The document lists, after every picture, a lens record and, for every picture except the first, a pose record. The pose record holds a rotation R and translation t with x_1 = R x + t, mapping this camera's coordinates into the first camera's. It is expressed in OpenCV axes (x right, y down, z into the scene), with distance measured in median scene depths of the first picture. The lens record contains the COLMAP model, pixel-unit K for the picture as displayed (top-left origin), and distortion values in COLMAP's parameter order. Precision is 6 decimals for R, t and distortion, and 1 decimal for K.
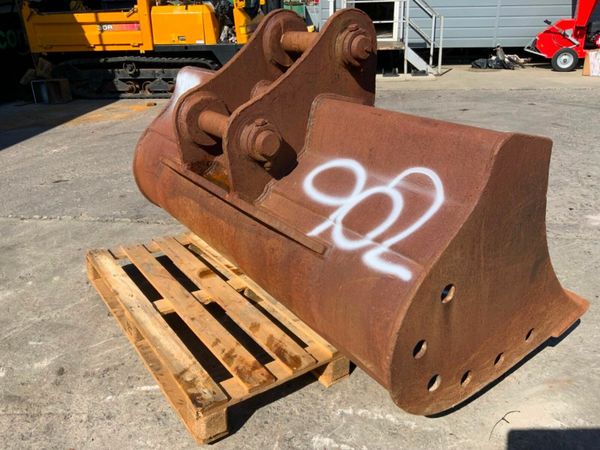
lens RADIAL K [[503.1, 0, 298.3], [0, 503.1, 222.5], [0, 0, 1]] dist [0.034521, -0.060935]
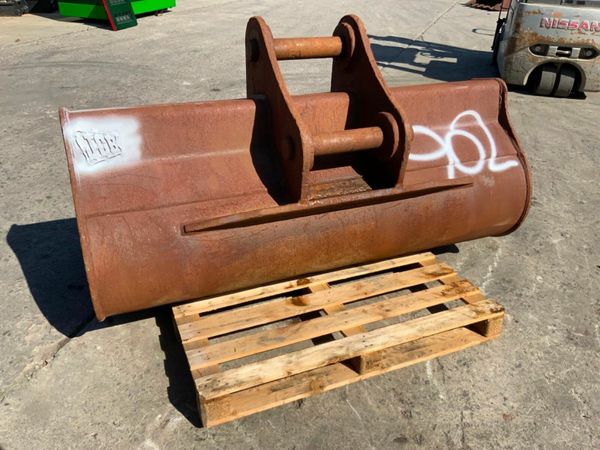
lens RADIAL K [[503.1, 0, 301.6], [0, 503.1, 221.1], [0, 0, 1]] dist [0.034521, -0.060935]
pose [[0.204283, -0.446080, 0.871367, -0.302431], [0.347329, 0.865254, 0.361522, -0.119194], [-0.915222, 0.228798, 0.331694, 0.205680]]
